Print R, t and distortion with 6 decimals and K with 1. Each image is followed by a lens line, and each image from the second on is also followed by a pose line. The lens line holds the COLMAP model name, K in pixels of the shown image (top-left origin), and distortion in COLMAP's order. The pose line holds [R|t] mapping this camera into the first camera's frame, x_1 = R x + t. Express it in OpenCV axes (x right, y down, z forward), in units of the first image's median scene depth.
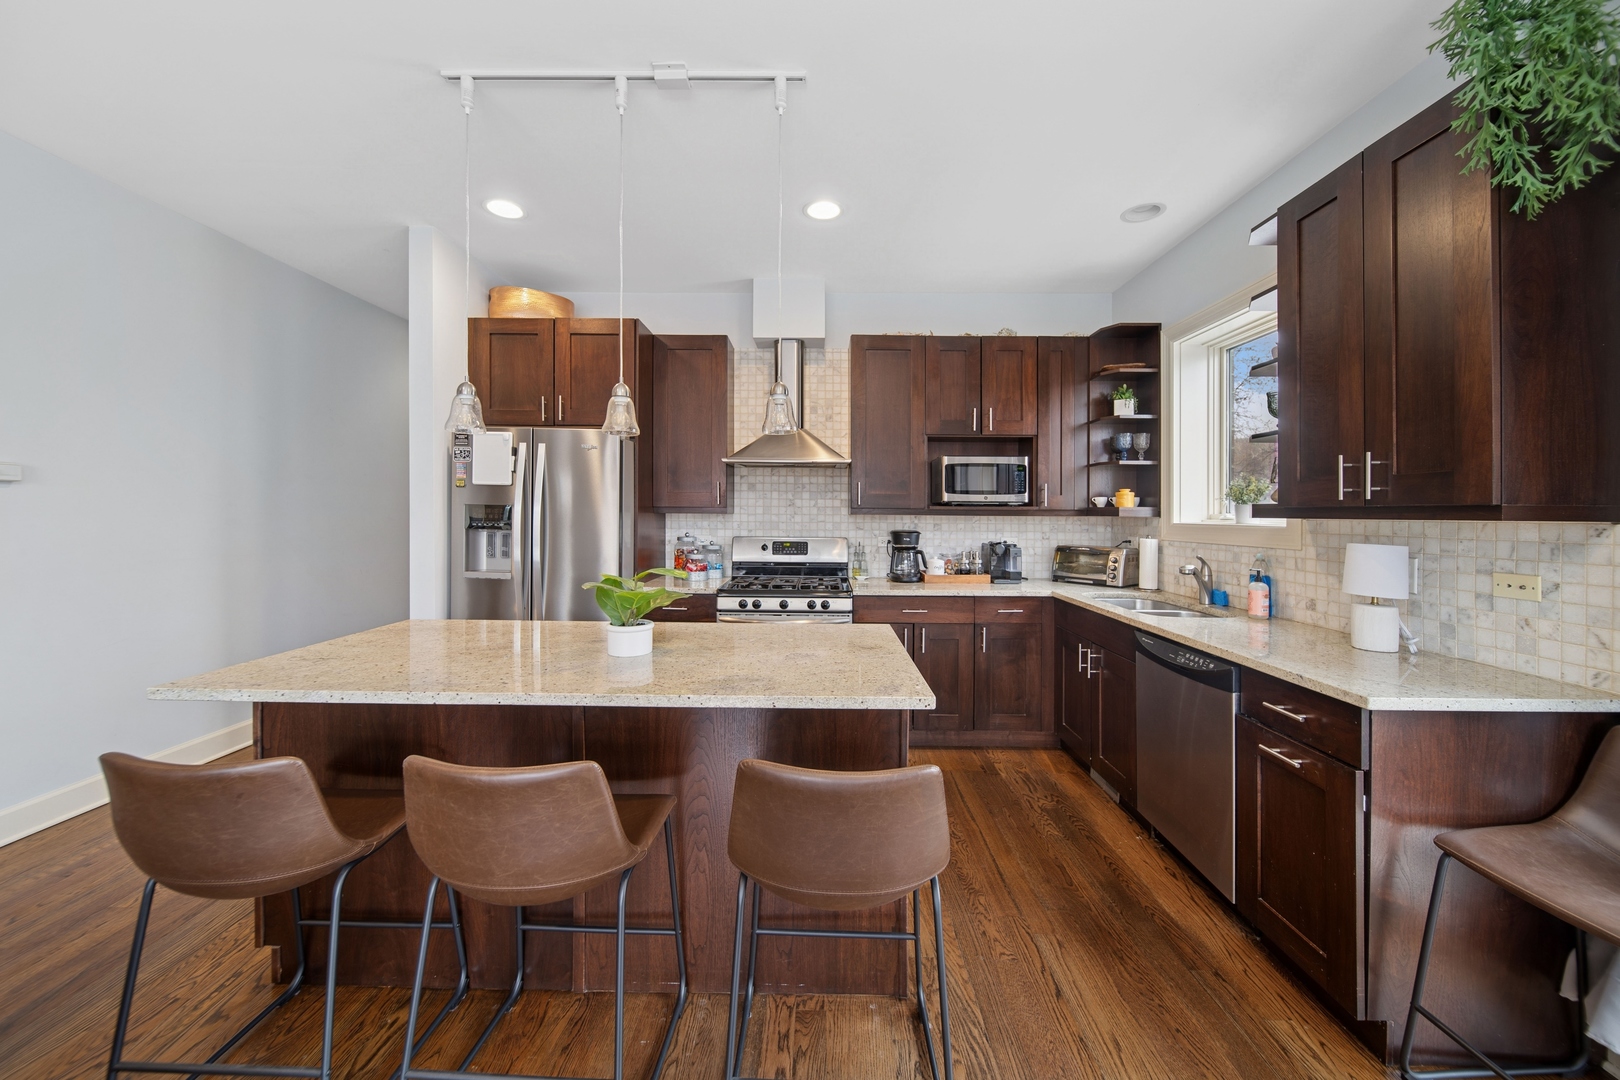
lens RADIAL K [[576.6, 0, 816.6], [0, 576.6, 510.4], [0, 0, 1]] dist [-0.002856, -0.001160]
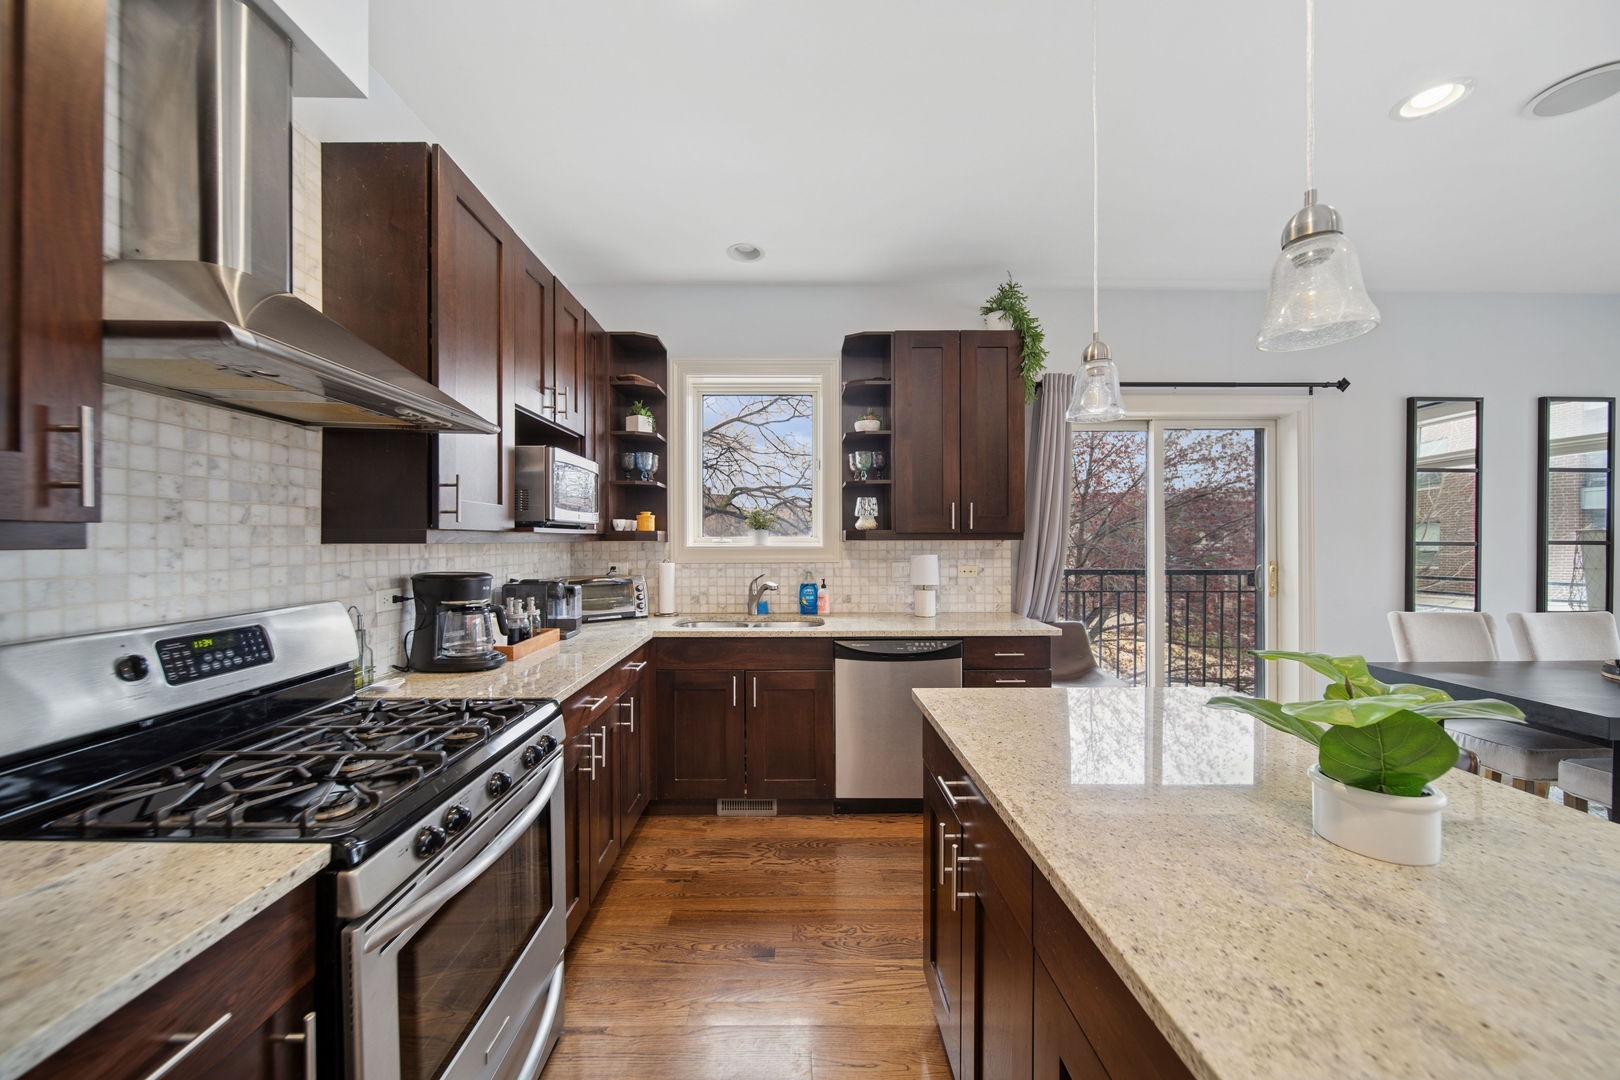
lens RADIAL K [[576.6, 0, 795.4], [0, 576.6, 540.2], [0, 0, 1]] dist [-0.002856, -0.001160]
pose [[-0.013585, -0.009785, 0.999860, -0.391408], [-0.001849, 0.999951, 0.009760, -0.000719], [-0.999906, -0.001716, -0.013603, 0.734611]]
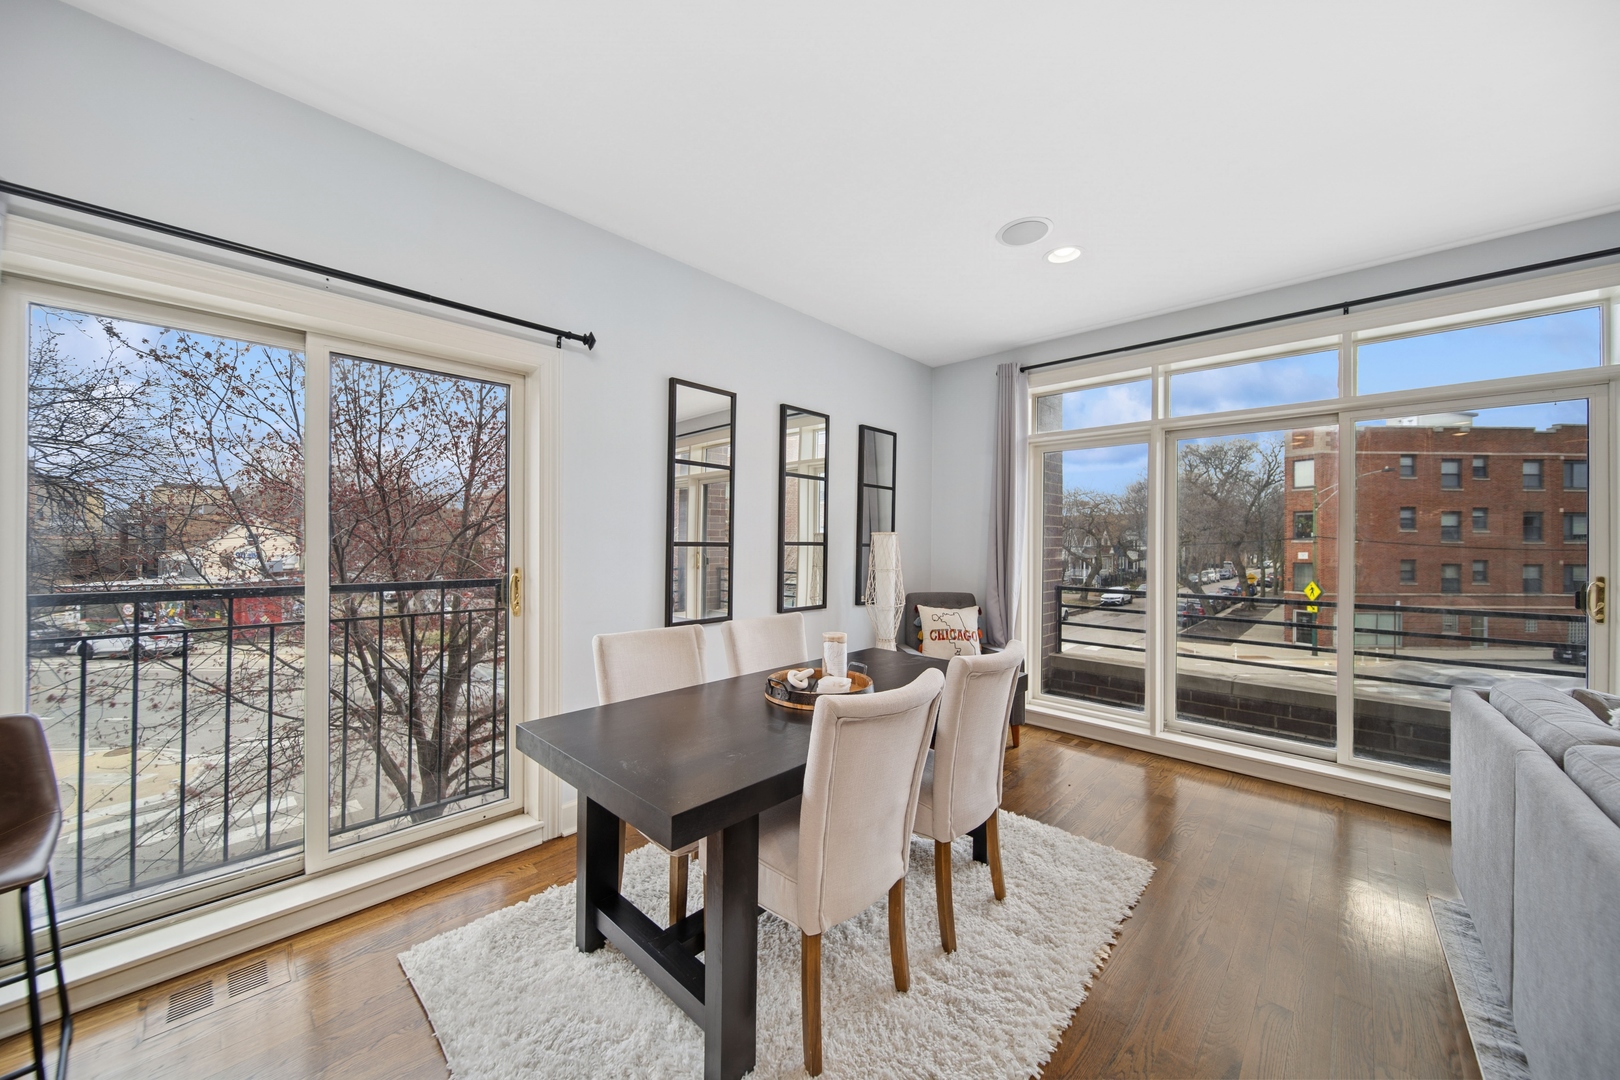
lens RADIAL K [[576.6, 0, 802.3], [0, 576.6, 540.7], [0, 0, 1]] dist [-0.002856, -0.001160]
pose [[-0.726070, -0.016159, 0.687431, -0.170859], [-0.018055, 0.999827, 0.004431, -0.000596], [-0.687384, -0.009194, -0.726236, 0.179503]]
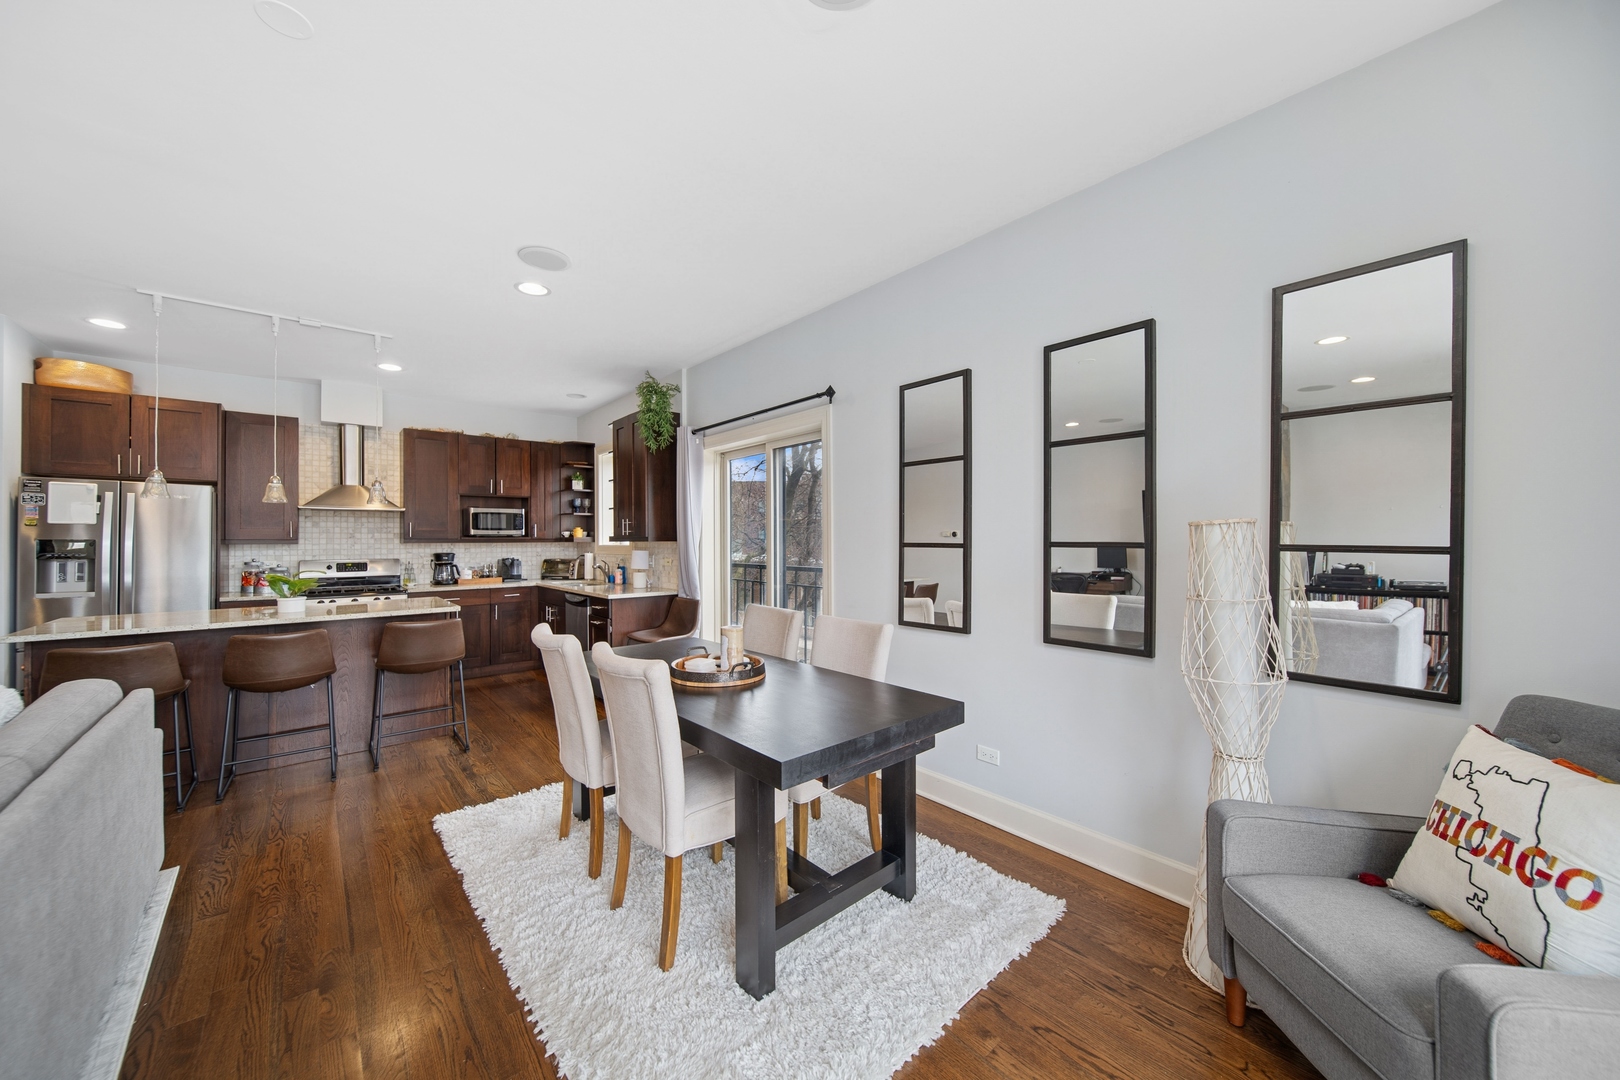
lens RADIAL K [[576.6, 0, 795.7], [0, 576.6, 533.1], [0, 0, 1]] dist [-0.002856, -0.001160]
pose [[0.758676, -0.004074, 0.651456, -0.150782], [0.009840, 0.999938, -0.005205, -0.001600], [-0.651394, 0.010359, 0.758669, -0.867384]]
